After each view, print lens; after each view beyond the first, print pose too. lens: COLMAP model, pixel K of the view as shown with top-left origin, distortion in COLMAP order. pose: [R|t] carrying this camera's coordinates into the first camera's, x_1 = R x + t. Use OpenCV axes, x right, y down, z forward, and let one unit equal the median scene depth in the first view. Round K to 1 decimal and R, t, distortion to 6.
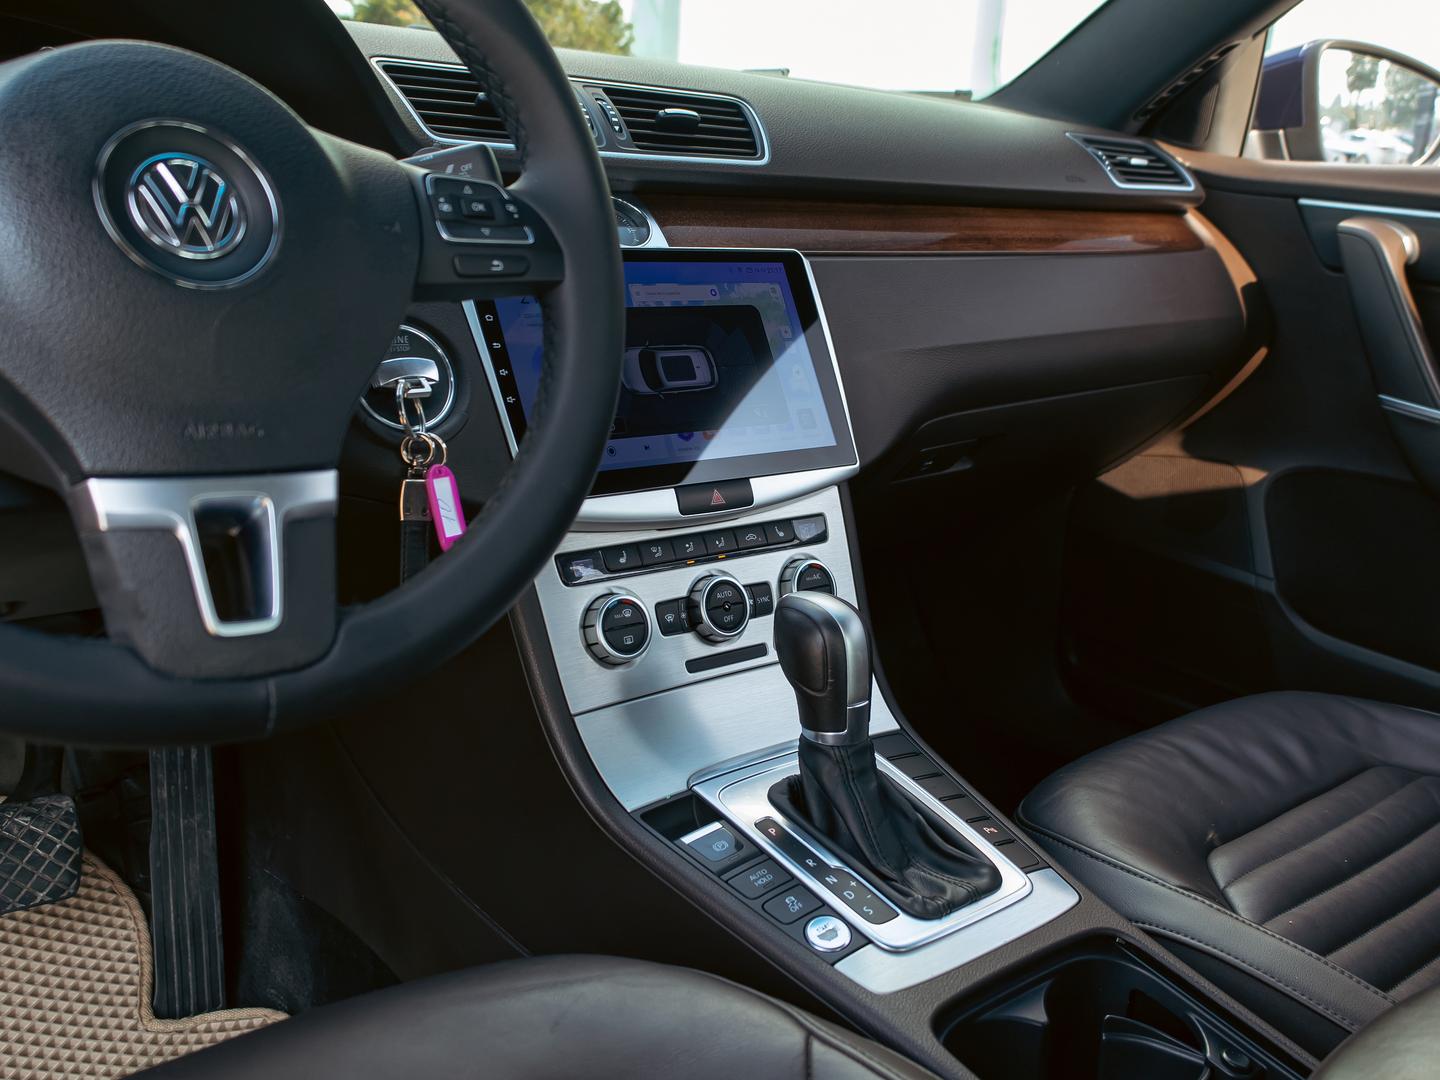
lens RADIAL K [[1527.0, 0, 717.8], [0, 1527.0, 561.0], [0, 0, 1]] dist [-0.058541, 0.139648]
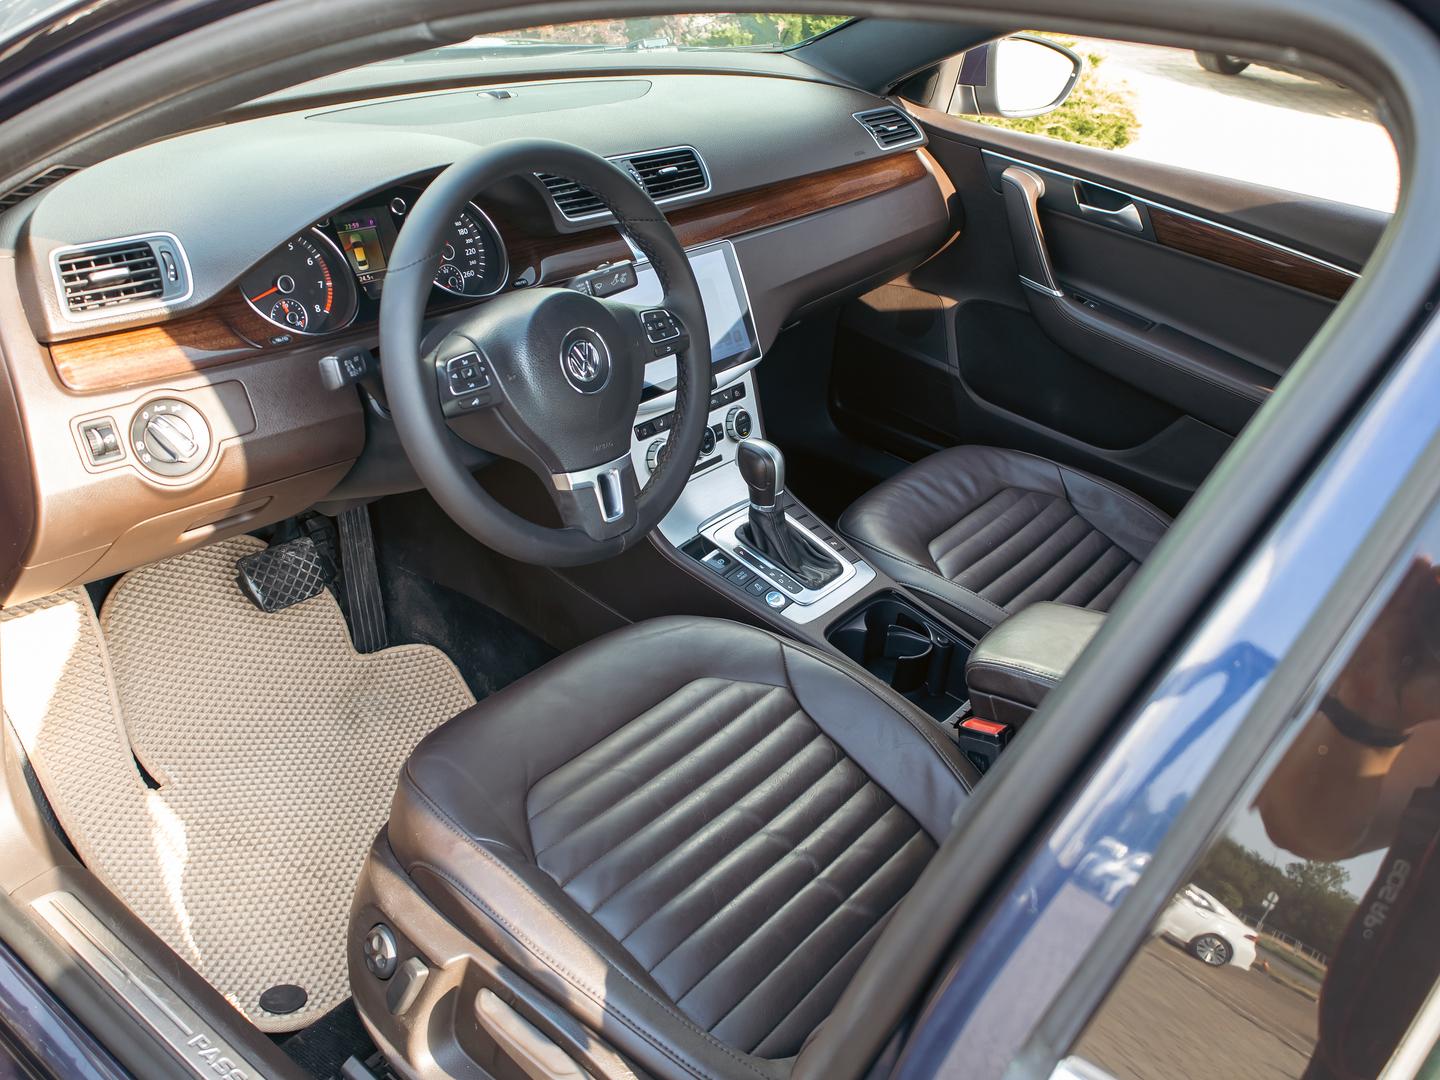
lens RADIAL K [[1527.0, 0, 717.8], [0, 1527.0, 561.0], [0, 0, 1]] dist [-0.058541, 0.139648]
pose [[0.977495, -0.057415, 0.202996, -0.386218], [0.001689, 0.964351, 0.264620, -0.340025], [-0.210952, -0.258322, 0.942745, -0.919396]]
